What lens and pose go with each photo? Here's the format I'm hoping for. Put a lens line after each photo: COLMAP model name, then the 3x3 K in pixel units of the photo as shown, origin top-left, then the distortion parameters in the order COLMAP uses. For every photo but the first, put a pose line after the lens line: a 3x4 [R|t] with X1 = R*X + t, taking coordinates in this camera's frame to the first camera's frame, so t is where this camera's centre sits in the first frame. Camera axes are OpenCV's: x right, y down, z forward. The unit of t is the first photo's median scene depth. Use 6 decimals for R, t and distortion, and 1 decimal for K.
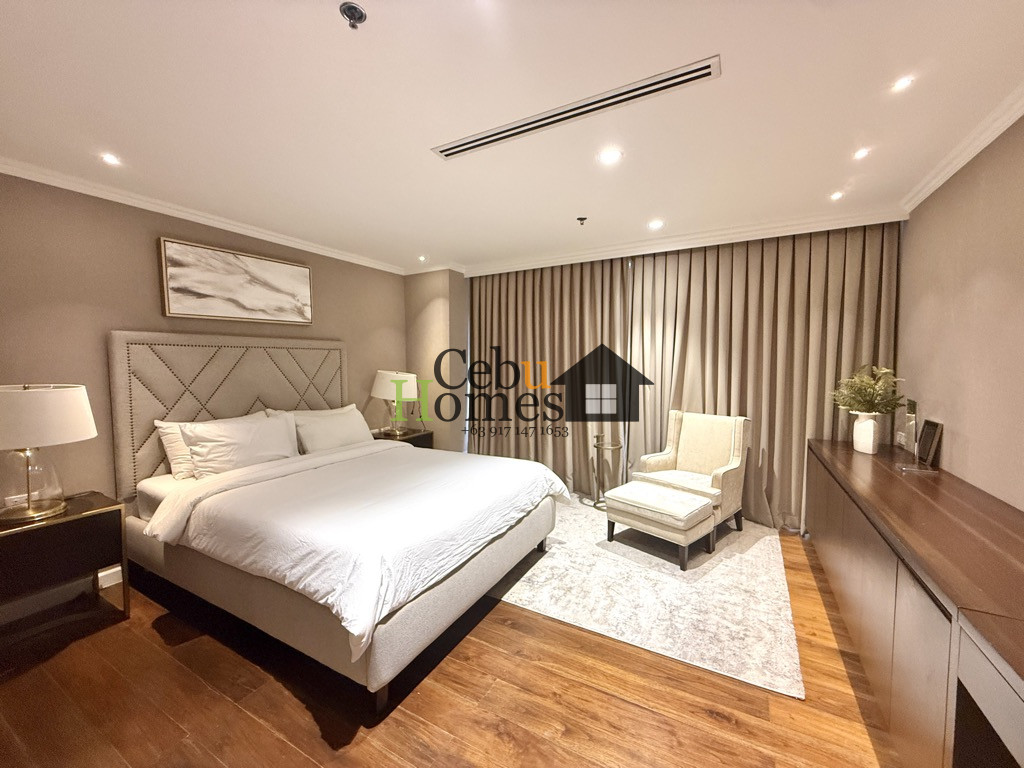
lens RADIAL K [[408.5, 0, 512.0], [0, 408.5, 384.0], [0, 0, 1]] dist [0.002249, 0.000196]
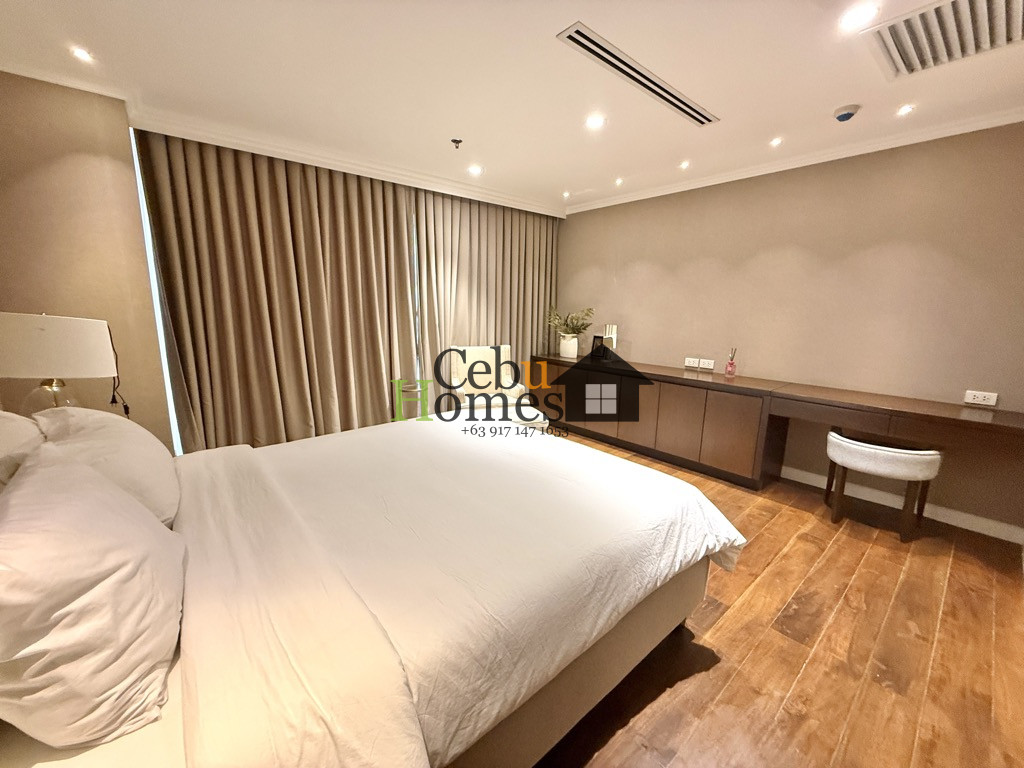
lens RADIAL K [[408.5, 0, 512.0], [0, 408.5, 384.0], [0, 0, 1]] dist [0.002249, 0.000196]
pose [[0.348039, -0.168326, 0.922245, -0.806322], [0.034371, 0.985378, 0.166878, -0.018494], [-0.936850, -0.026382, 0.348735, 0.618566]]
